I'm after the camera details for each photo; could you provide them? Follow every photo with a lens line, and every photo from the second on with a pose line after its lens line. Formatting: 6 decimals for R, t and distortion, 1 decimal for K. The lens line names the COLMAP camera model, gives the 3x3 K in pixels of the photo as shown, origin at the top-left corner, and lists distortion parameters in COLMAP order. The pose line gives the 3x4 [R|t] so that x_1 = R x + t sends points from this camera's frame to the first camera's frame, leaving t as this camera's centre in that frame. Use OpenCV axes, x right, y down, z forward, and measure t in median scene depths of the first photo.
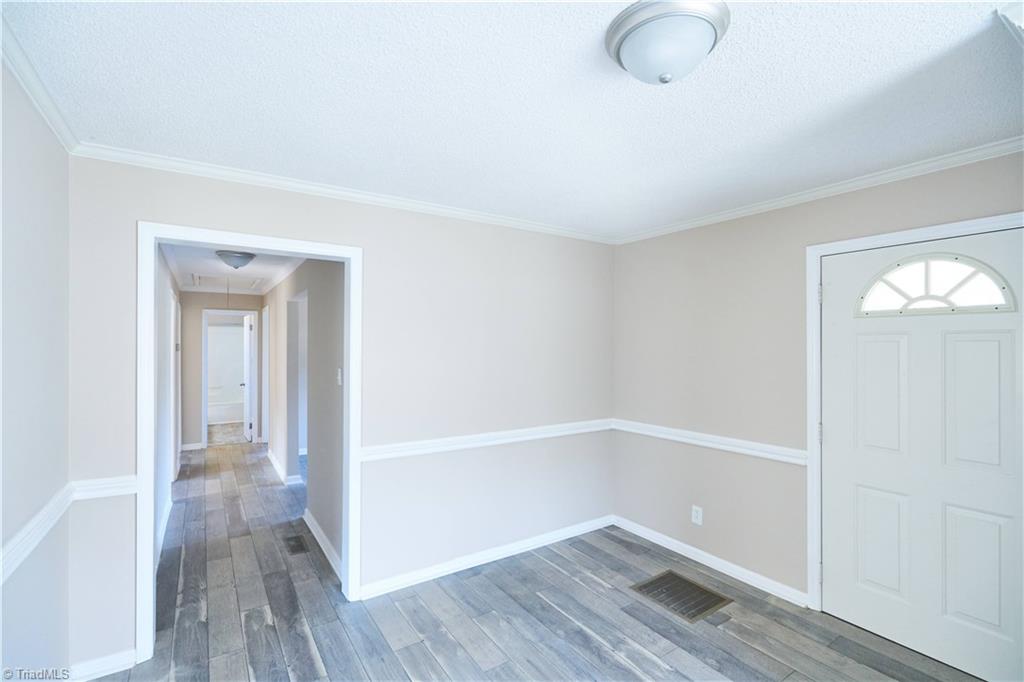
lens RADIAL K [[465.5, 0, 508.8], [0, 465.5, 341.7], [0, 0, 1]] dist [0.000007, 0.000704]
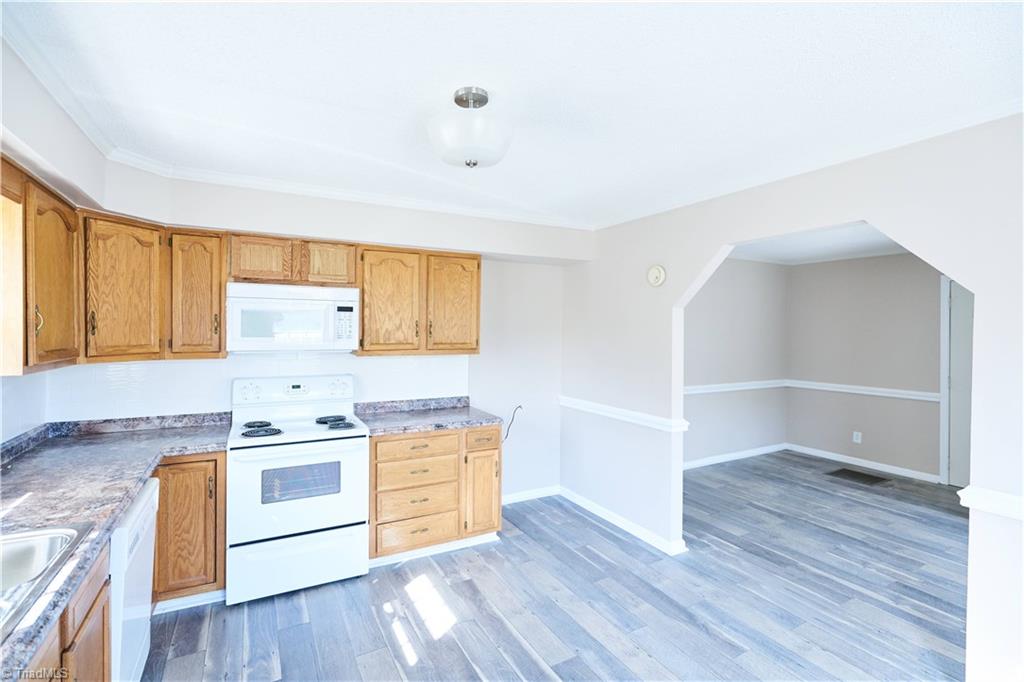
lens RADIAL K [[463.1, 0, 505.2], [0, 463.1, 333.2], [0, 0, 1]] dist [0.001839, 0.000455]
pose [[0.996157, 0.004916, -0.087444, -0.878758], [-0.003823, 0.999912, 0.012667, -0.005010], [0.087498, -0.012284, 0.996089, -0.917957]]
